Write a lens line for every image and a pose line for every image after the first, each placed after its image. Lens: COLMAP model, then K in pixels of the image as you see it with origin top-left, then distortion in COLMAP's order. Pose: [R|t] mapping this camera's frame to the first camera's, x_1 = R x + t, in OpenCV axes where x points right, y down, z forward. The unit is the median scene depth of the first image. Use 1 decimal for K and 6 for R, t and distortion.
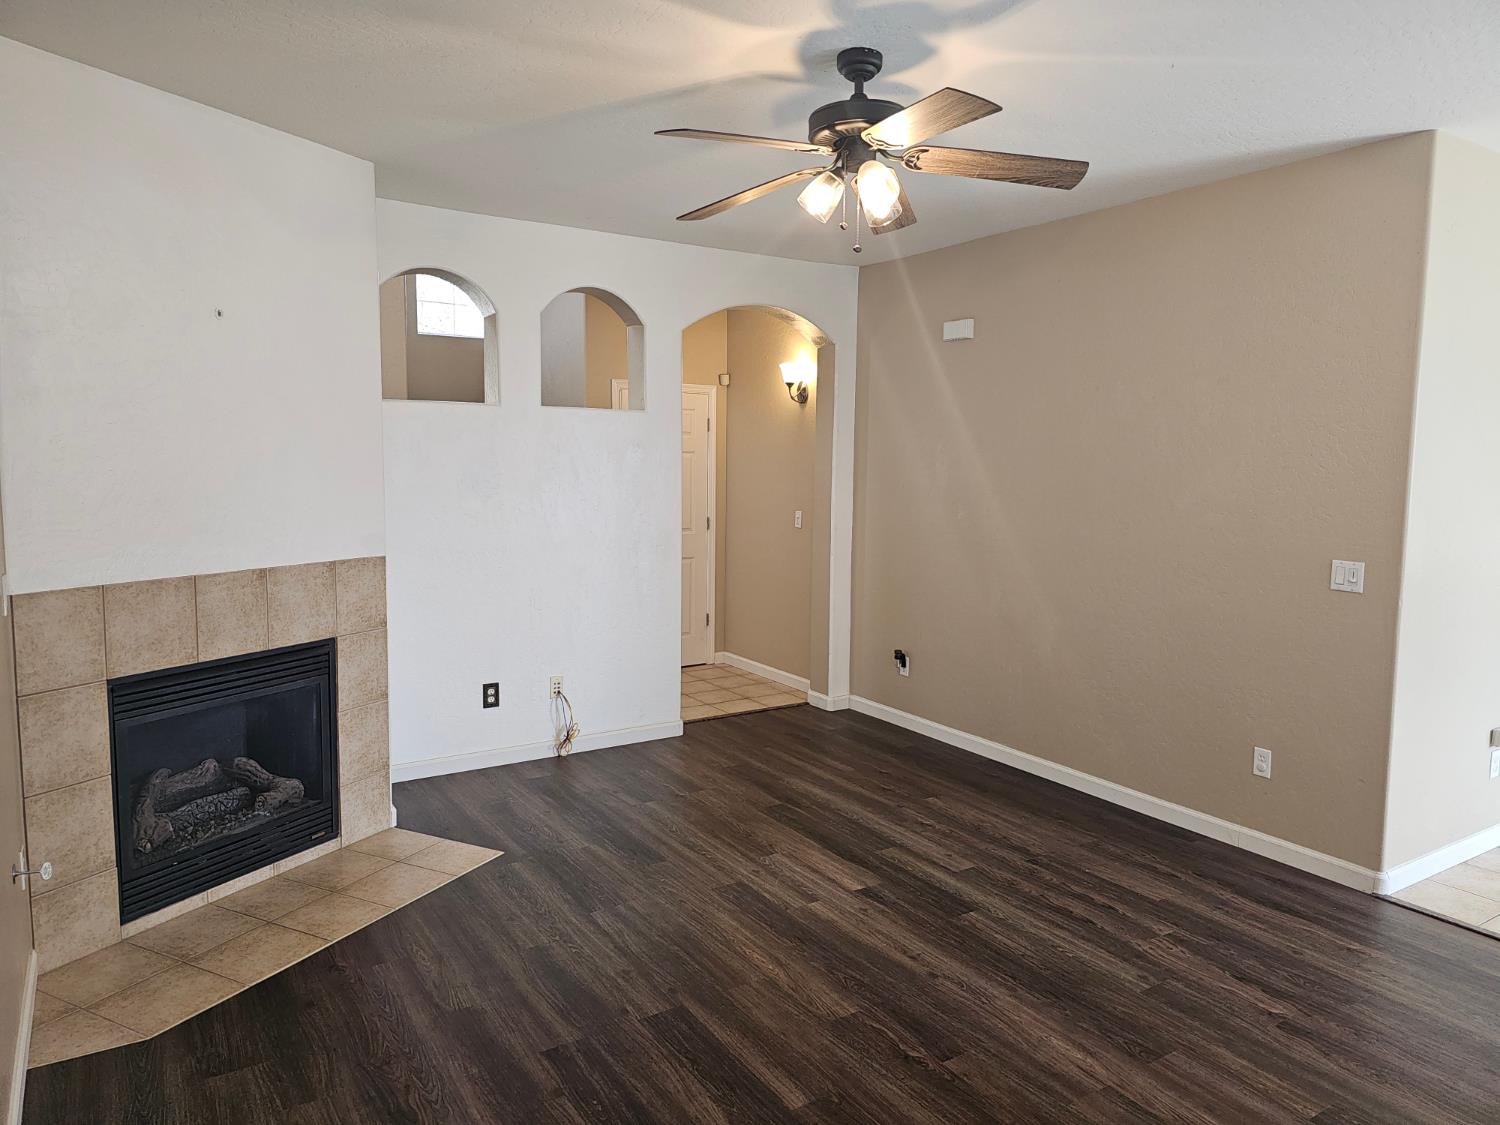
lens RADIAL K [[1007.8, 0, 767.9], [0, 1007.8, 556.1], [0, 0, 1]] dist [0.067995, -0.069032]
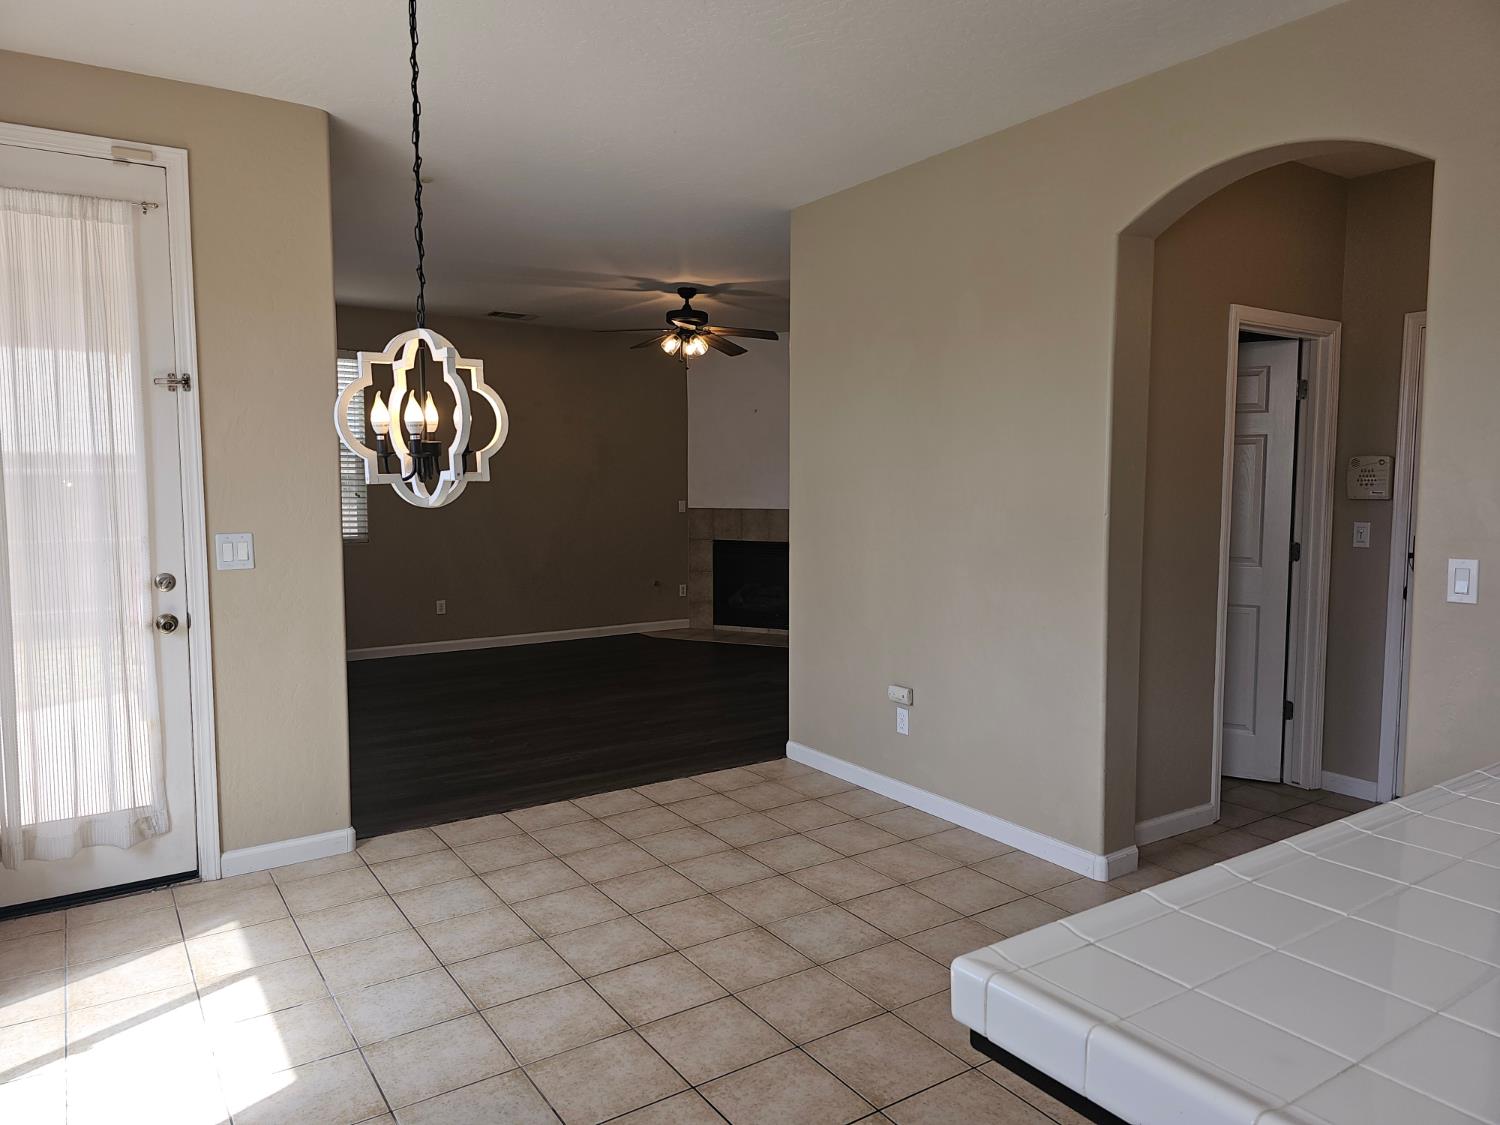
lens RADIAL K [[970.0, 0, 772.9], [0, 970.0, 584.1], [0, 0, 1]] dist [0.002703, -0.058442]
pose [[0.039824, 0.095062, -0.994674, 2.058073], [-0.104101, 0.990442, 0.090489, -0.024577], [0.993769, 0.099943, 0.049340, 0.978851]]
